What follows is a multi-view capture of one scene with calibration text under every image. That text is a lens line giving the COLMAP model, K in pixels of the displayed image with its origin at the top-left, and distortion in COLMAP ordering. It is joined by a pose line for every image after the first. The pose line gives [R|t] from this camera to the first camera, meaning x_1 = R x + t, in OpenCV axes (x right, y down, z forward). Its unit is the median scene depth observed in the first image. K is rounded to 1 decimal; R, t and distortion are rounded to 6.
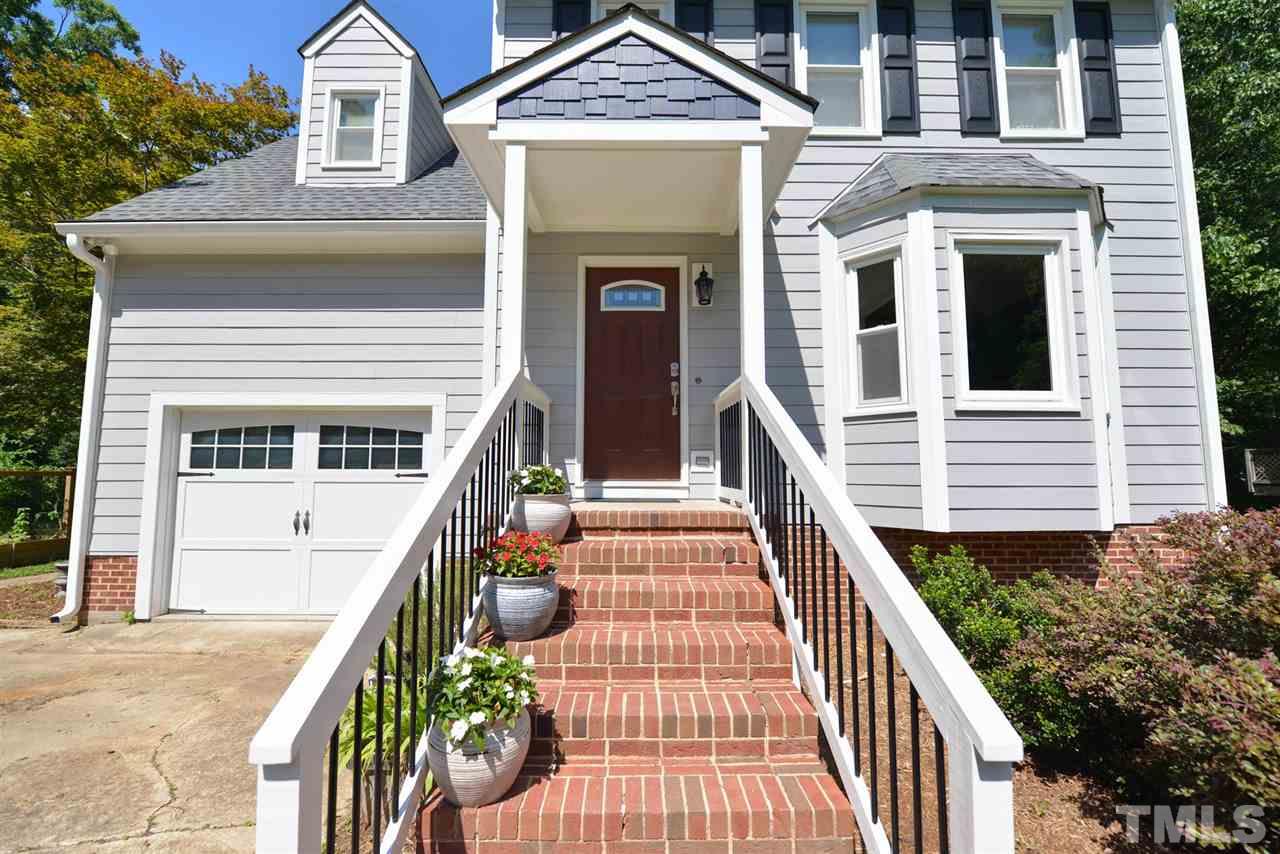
lens RADIAL K [[535.4, 0, 640.0], [0, 535.4, 427.0], [0, 0, 1]] dist [-0.012274, -0.000239]
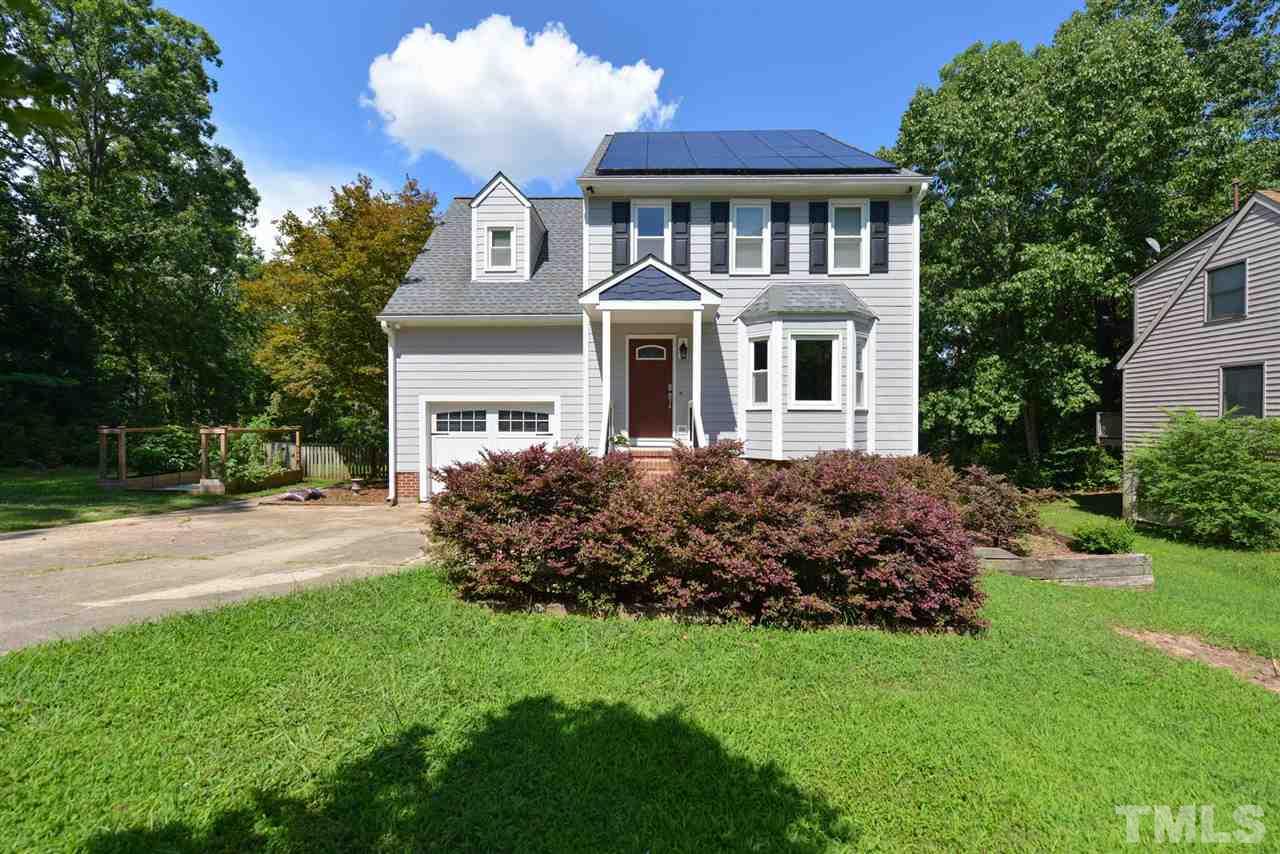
lens RADIAL K [[553.5, 0, 640.0], [0, 553.5, 427.0], [0, 0, 1]] dist [-0.000085, 0.000004]
pose [[0.999669, 0.001598, -0.025676, 0.000222], [0.000879, 0.995364, 0.096173, -0.159010], [0.025710, -0.096164, 0.995033, -1.228669]]
